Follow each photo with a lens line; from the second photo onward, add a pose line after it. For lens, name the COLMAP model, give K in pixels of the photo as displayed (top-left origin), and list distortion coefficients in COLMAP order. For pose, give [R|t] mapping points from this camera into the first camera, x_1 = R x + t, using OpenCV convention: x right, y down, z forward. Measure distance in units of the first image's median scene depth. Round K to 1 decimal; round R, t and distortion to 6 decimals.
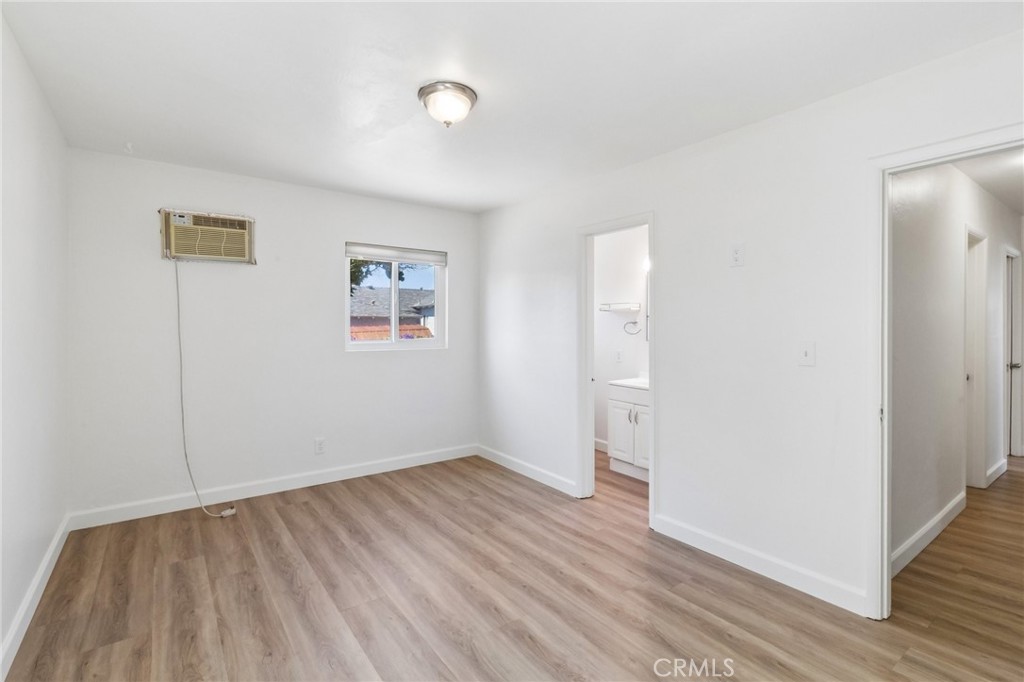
lens RADIAL K [[473.7, 0, 505.0], [0, 473.7, 337.0], [0, 0, 1]] dist [0.008760, 0.000121]
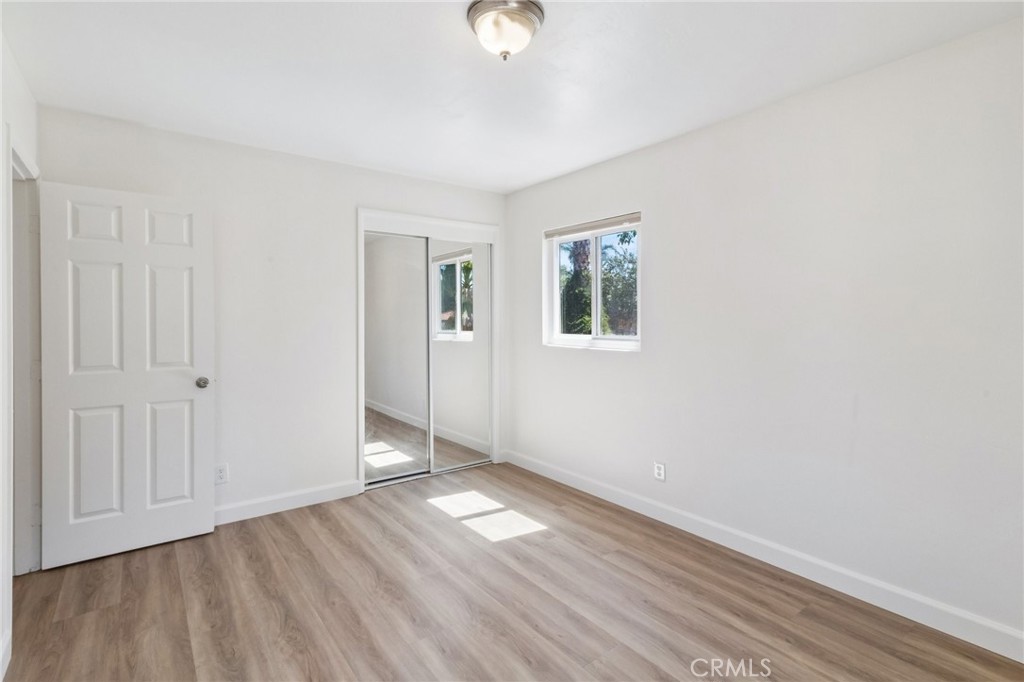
lens RADIAL K [[473.7, 0, 505.0], [0, 473.7, 337.0], [0, 0, 1]] dist [0.008760, 0.000121]
pose [[-0.999836, -0.000552, -0.018096, -0.120148], [-0.001693, 0.998007, 0.063088, -0.043350], [0.018025, 0.063108, -0.997844, 1.930804]]
